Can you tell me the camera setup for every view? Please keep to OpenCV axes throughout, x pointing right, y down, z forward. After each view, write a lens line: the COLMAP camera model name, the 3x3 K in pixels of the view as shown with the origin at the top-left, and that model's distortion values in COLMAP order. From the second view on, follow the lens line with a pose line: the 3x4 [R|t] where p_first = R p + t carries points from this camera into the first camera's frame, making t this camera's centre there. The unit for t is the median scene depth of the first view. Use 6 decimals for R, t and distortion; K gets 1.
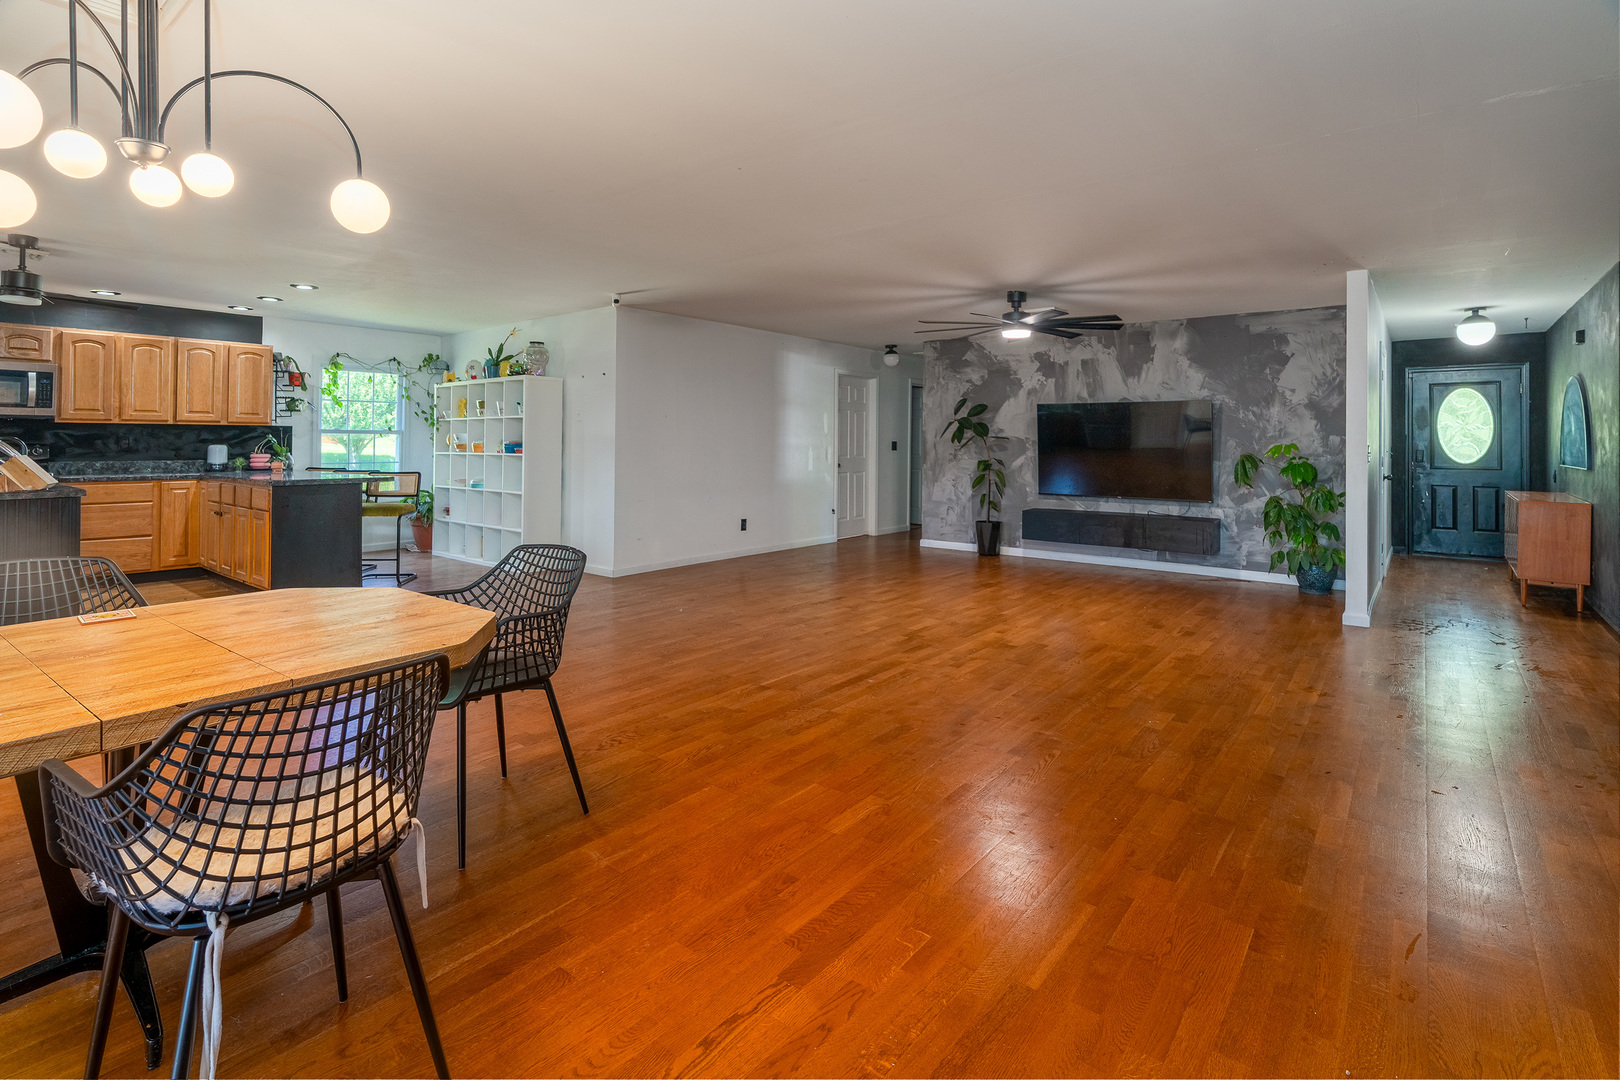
lens RADIAL K [[777.6, 0, 780.0], [0, 777.6, 420.6], [0, 0, 1]] dist [-0.005541, 0.002695]
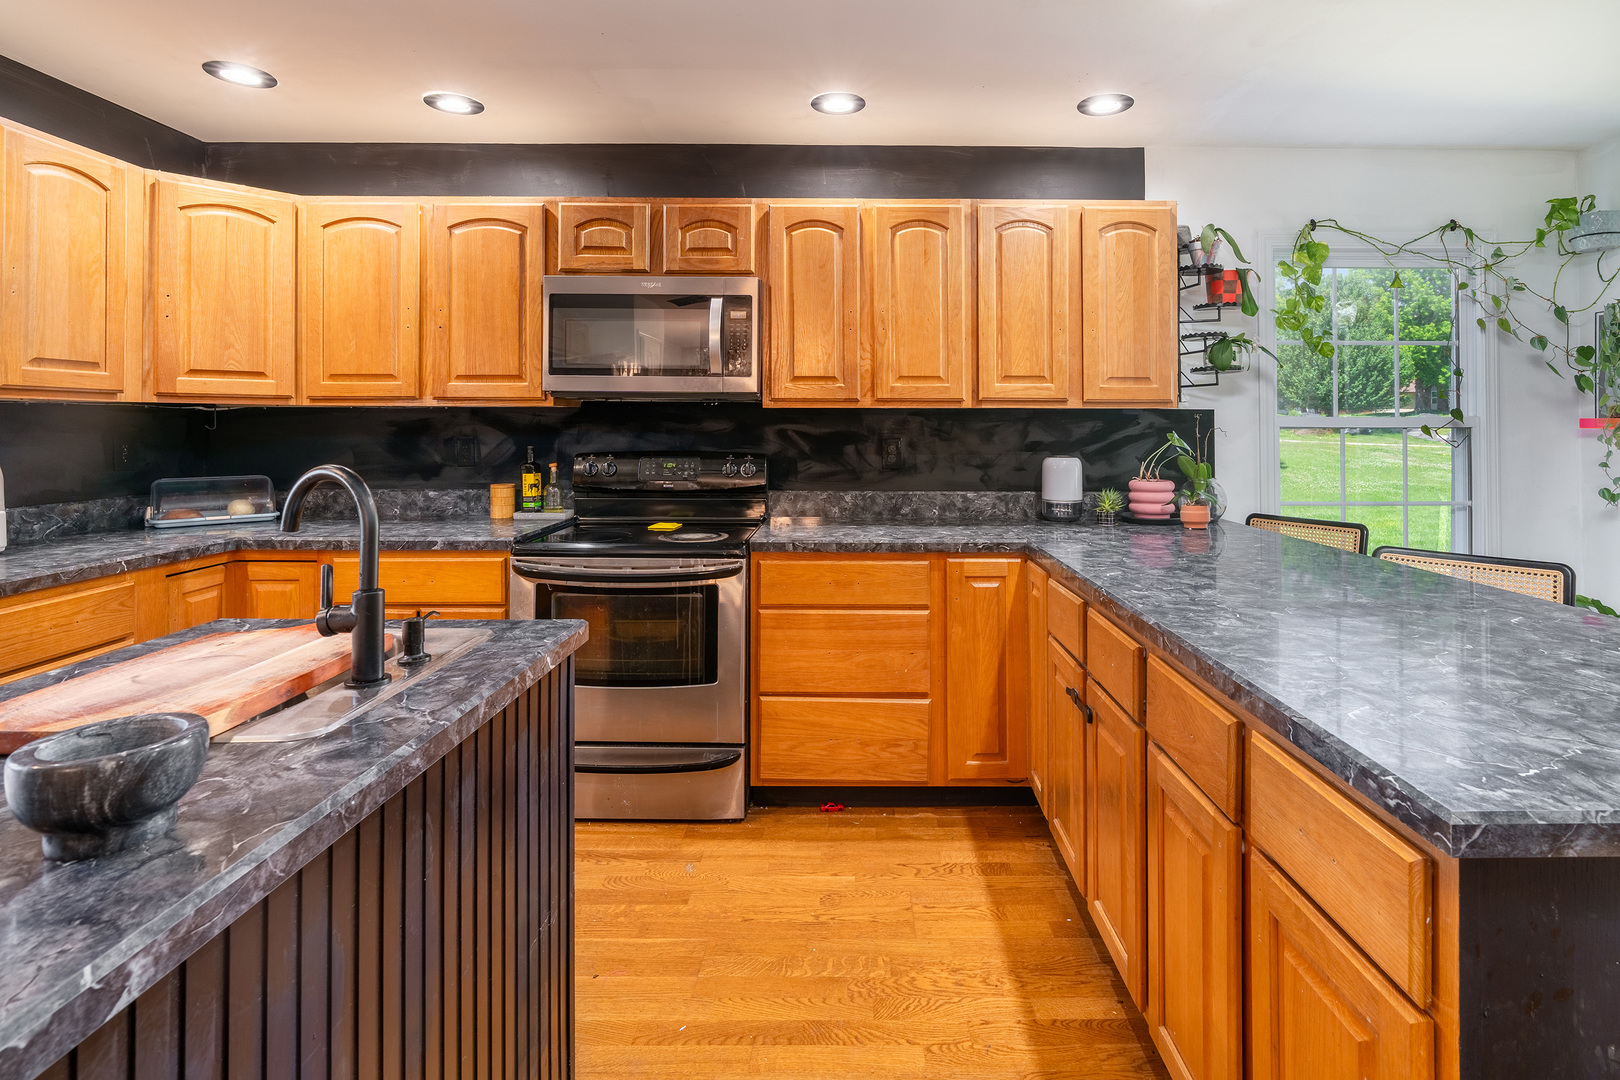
lens RADIAL K [[777.6, 0, 873.5], [0, 777.6, 405.9], [0, 0, 1]] dist [-0.005541, 0.002695]
pose [[0.663322, -0.021837, -0.748015, -0.505630], [0.020164, 0.999733, -0.011305, 0.006815], [0.748062, -0.007584, 0.663585, 0.683375]]
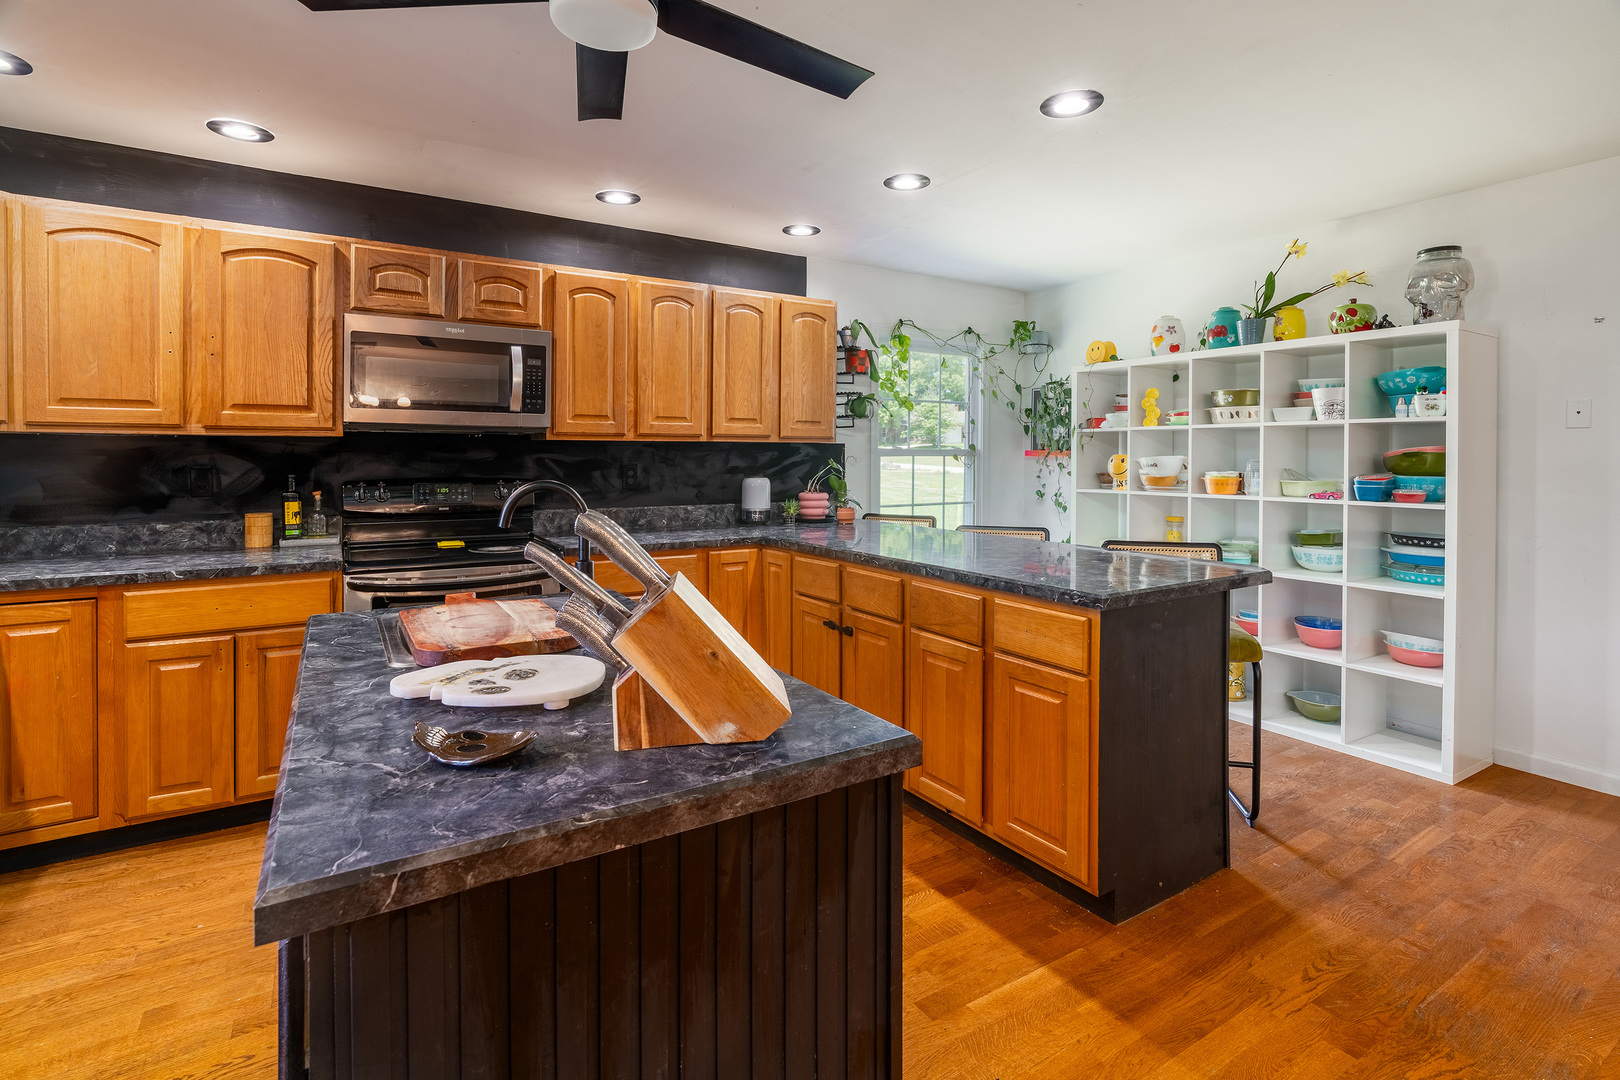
lens RADIAL K [[777.6, 0, 800.3], [0, 777.6, 454.0], [0, 0, 1]] dist [-0.005541, 0.002695]
pose [[0.954268, -0.002388, -0.298943, -0.552542], [0.009374, 0.999715, 0.021937, 0.001618], [0.298806, -0.023736, 0.954019, 0.489406]]
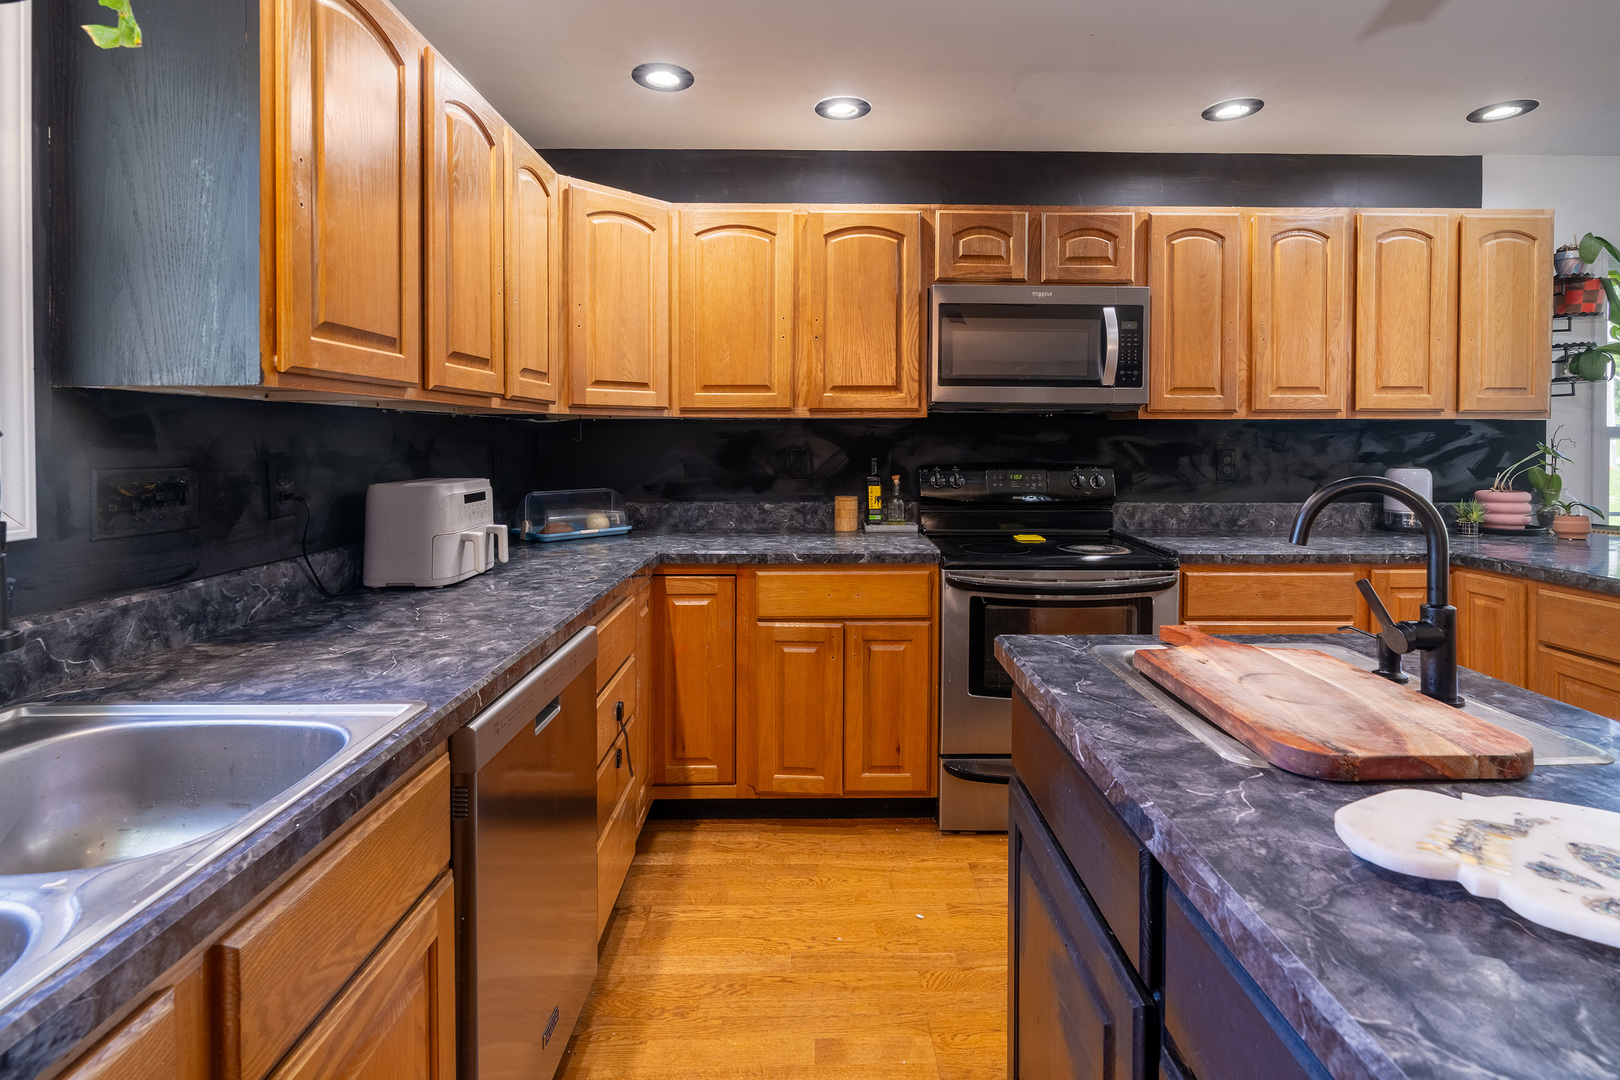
lens RADIAL K [[777.6, 0, 812.9], [0, 777.6, 434.1], [0, 0, 1]] dist [-0.005541, 0.002695]
pose [[0.669437, -0.007249, -0.742834, -0.665552], [0.021668, 0.999717, 0.009771, 0.002233], [0.742553, -0.022637, 0.669405, 0.510872]]
